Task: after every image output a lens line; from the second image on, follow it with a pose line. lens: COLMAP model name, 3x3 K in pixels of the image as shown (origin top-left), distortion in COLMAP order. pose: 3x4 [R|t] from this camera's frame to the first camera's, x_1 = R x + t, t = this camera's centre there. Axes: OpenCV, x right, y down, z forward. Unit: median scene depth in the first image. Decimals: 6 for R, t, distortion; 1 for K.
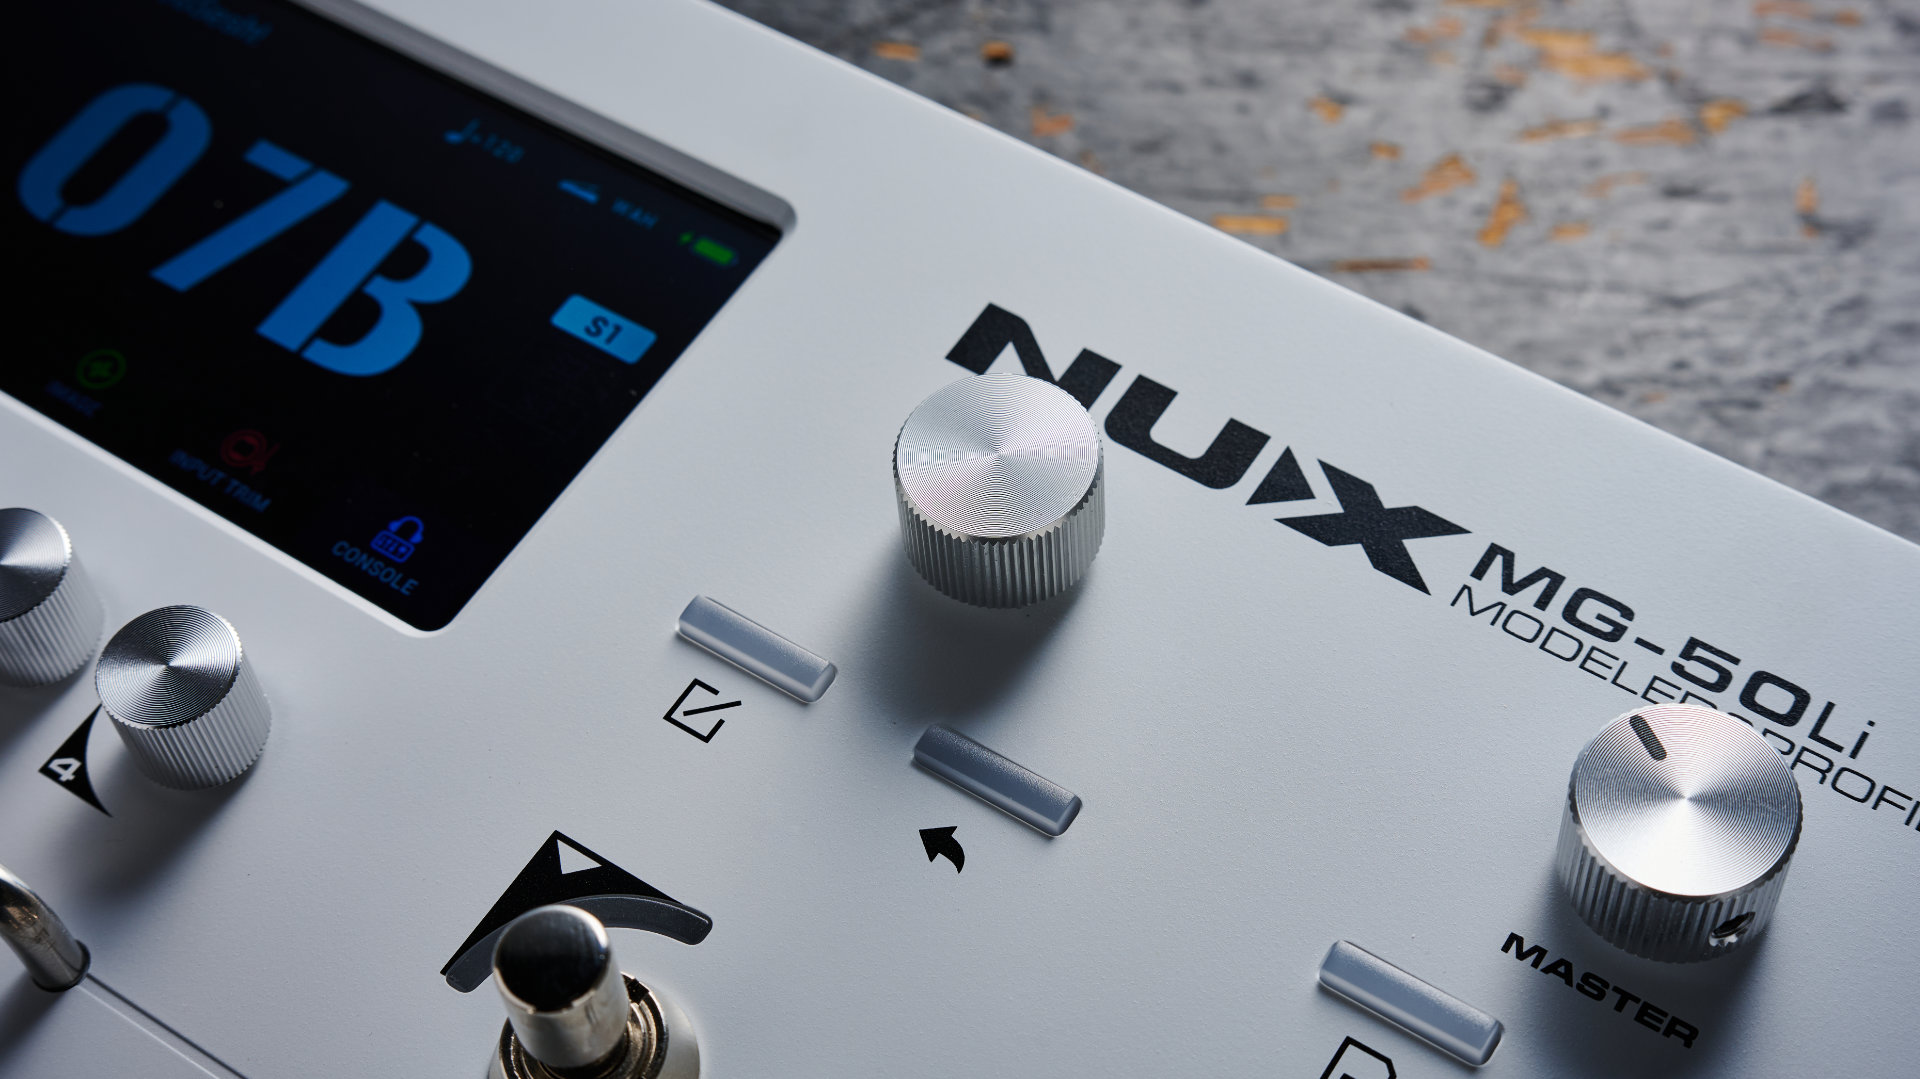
lens RADIAL K [[2987.3, 0, 891.4], [0, 2987.3, 540.8], [0, 0, 1]] dist [0.003355, 0.087250]
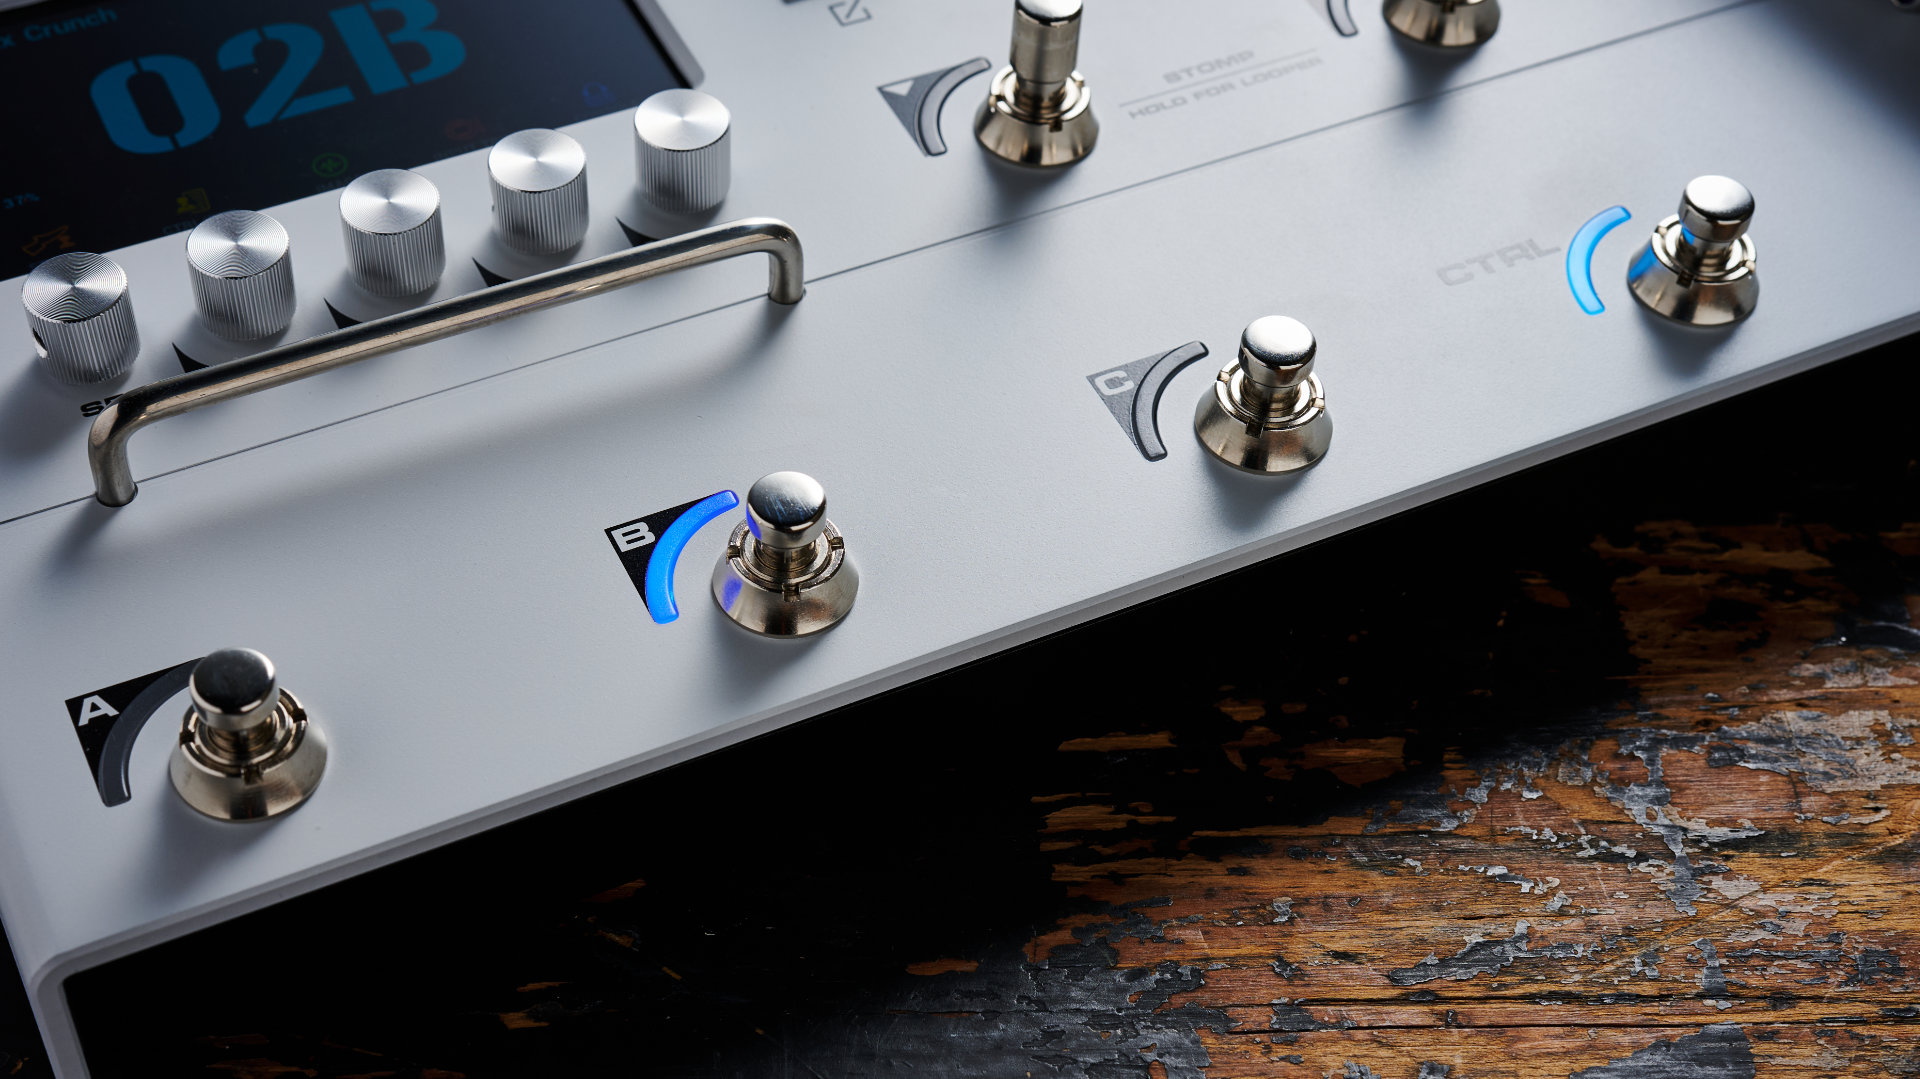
lens RADIAL K [[3124.1, 0, 960.0], [0, 3124.1, 539.5], [0, 0, 1]] dist [-0.038776, -0.002799]
pose [[0.490870, -0.575311, 0.654266, -1.214619], [0.665792, 0.732069, 0.144208, 0.057304], [-0.561933, 0.364818, 0.742388, -0.169889]]
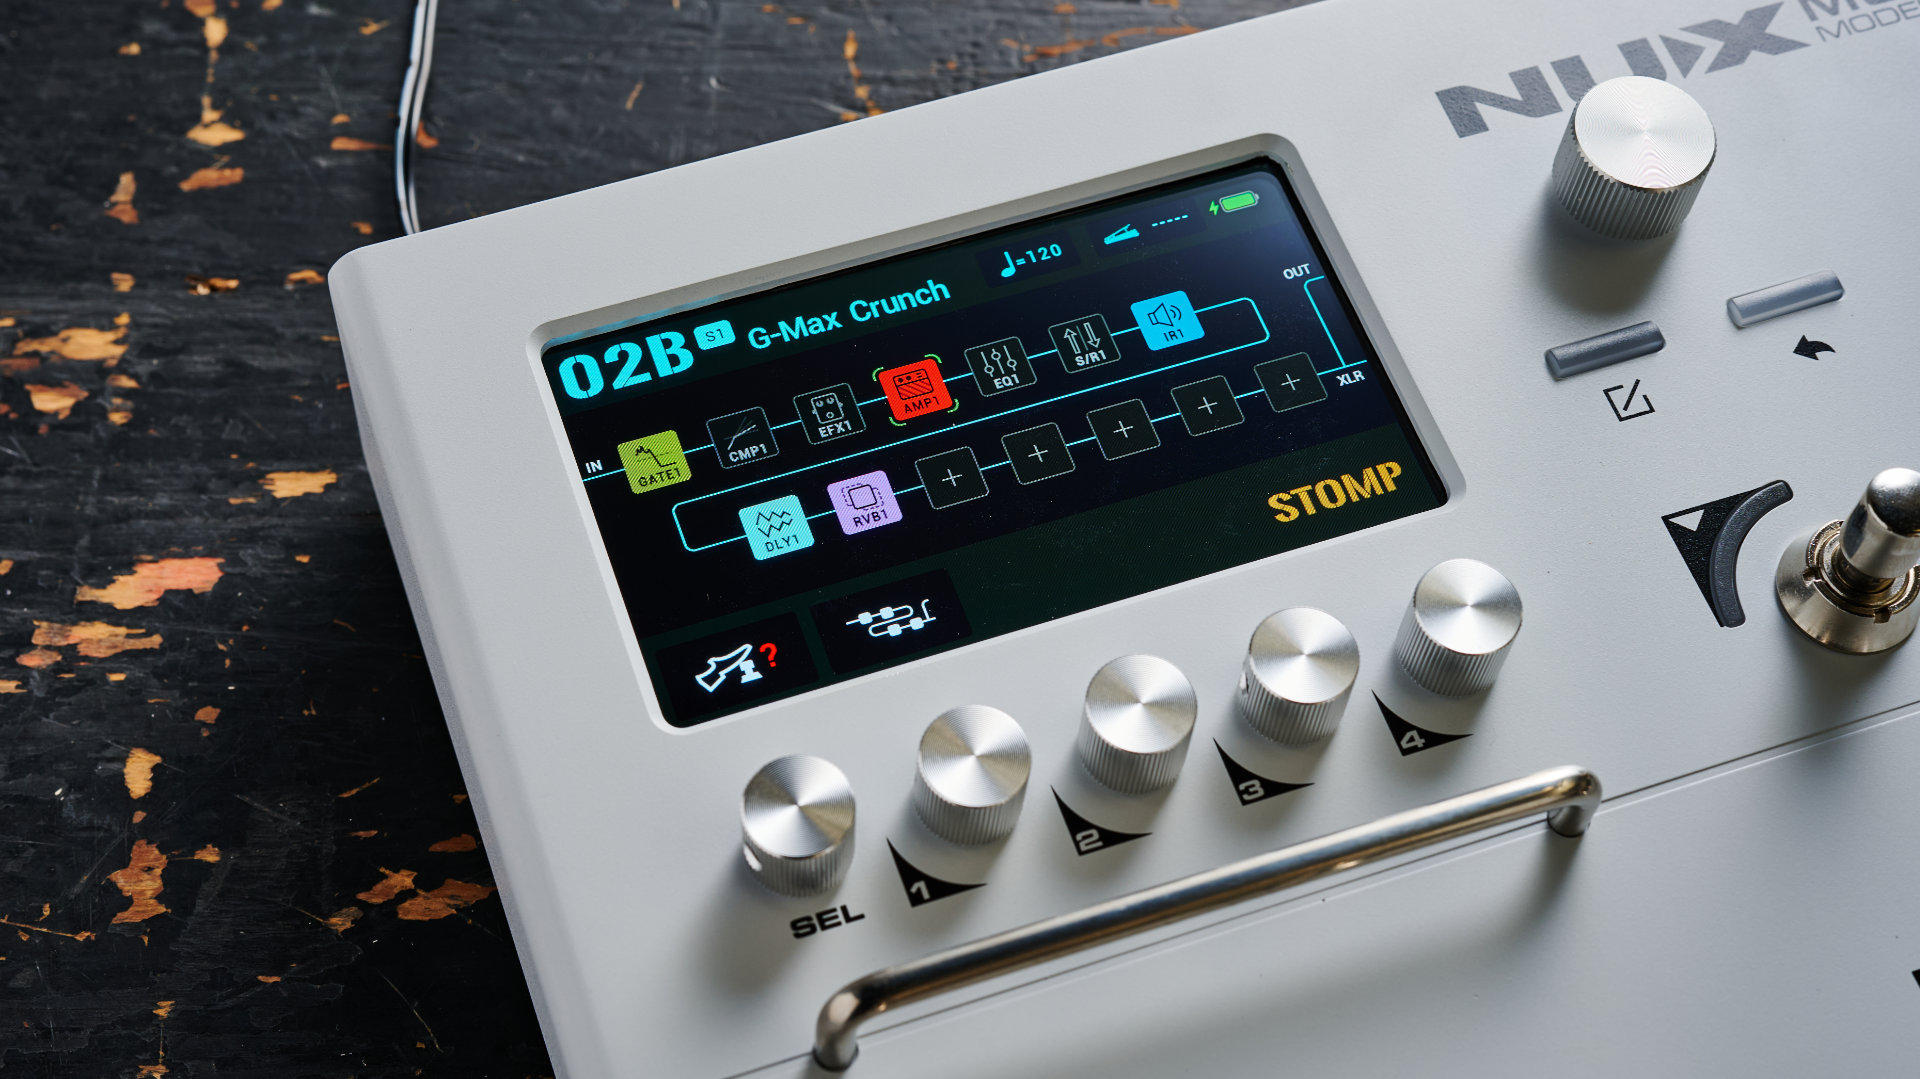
lens RADIAL K [[3002.5, 0, 870.1], [0, 3002.5, 537.5], [0, 0, 1]] dist [-0.025451, 0.064848]
pose [[0.598310, -0.644399, 0.476209, -0.924508], [0.616338, 0.749896, 0.240380, -0.424033], [-0.512008, 0.149684, 0.845838, -0.001921]]
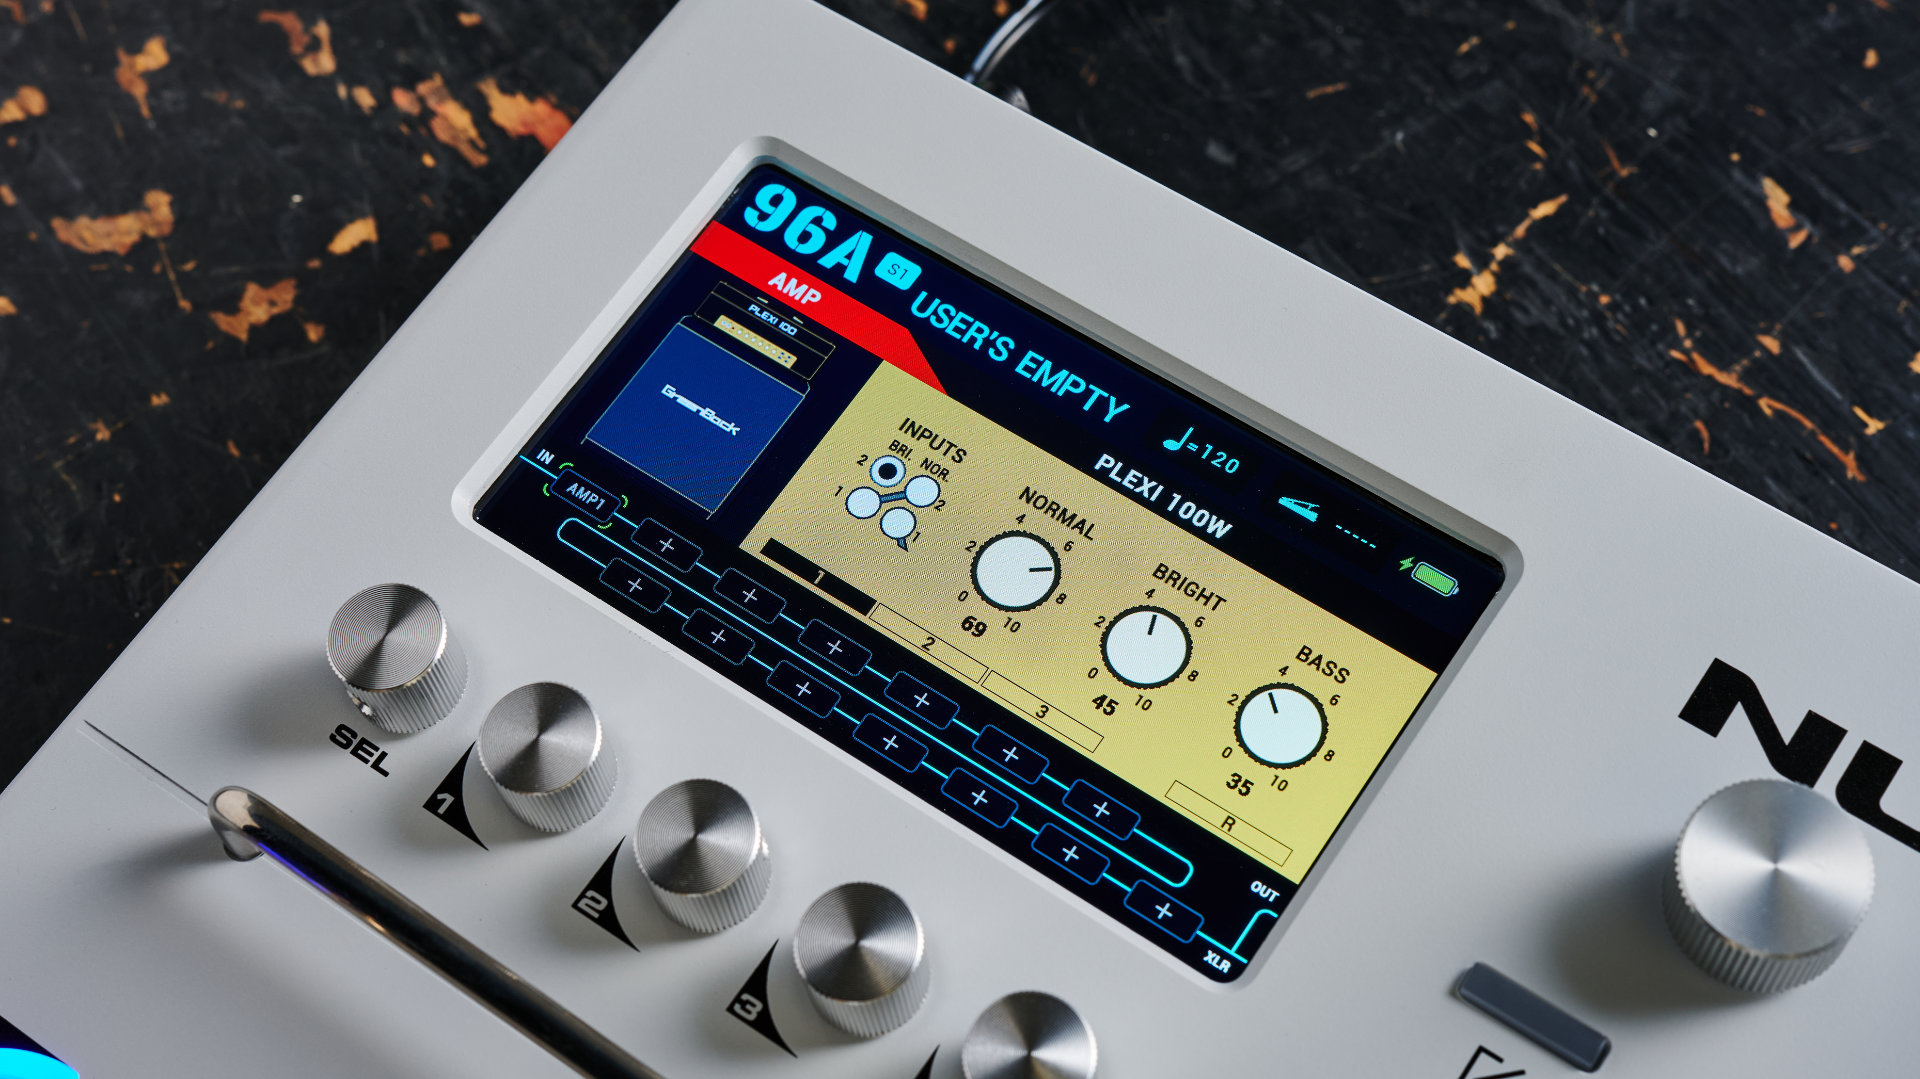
lens RADIAL K [[3002.5, 0, 870.1], [0, 3002.5, 537.5], [0, 0, 1]] dist [-0.025451, 0.064848]
pose [[0.999689, 0.011802, -0.021967, -0.252940], [-0.008669, 0.990452, 0.137585, -0.273405], [0.023381, -0.137352, 0.990246, -0.074293]]
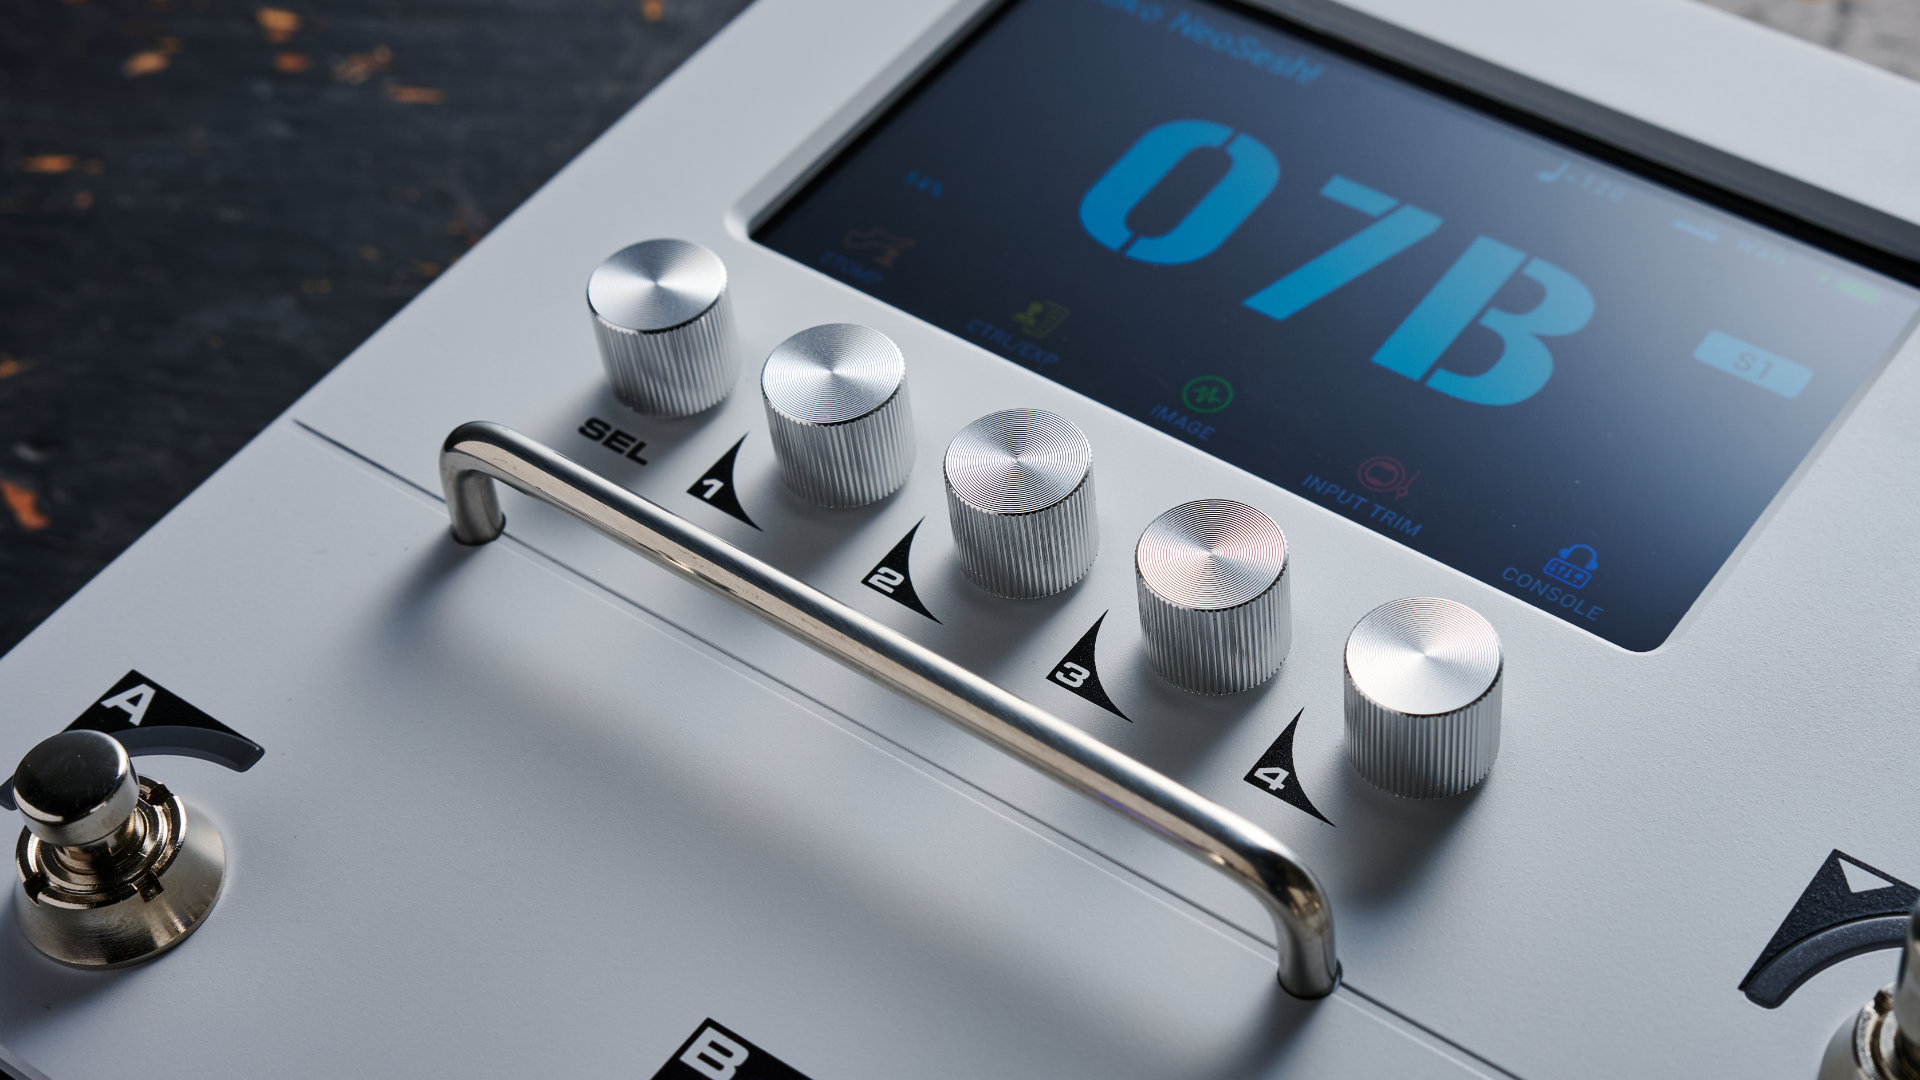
lens RADIAL K [[3412.9, 0, 987.0], [0, 3412.9, 537.4], [0, 0, 1]] dist [-0.032808, 0.014236]
pose [[0.998986, 0.027651, -0.035541, -0.308559], [-0.032015, 0.991157, -0.128777, 0.132449], [0.031666, 0.129784, 0.991037, -0.054571]]
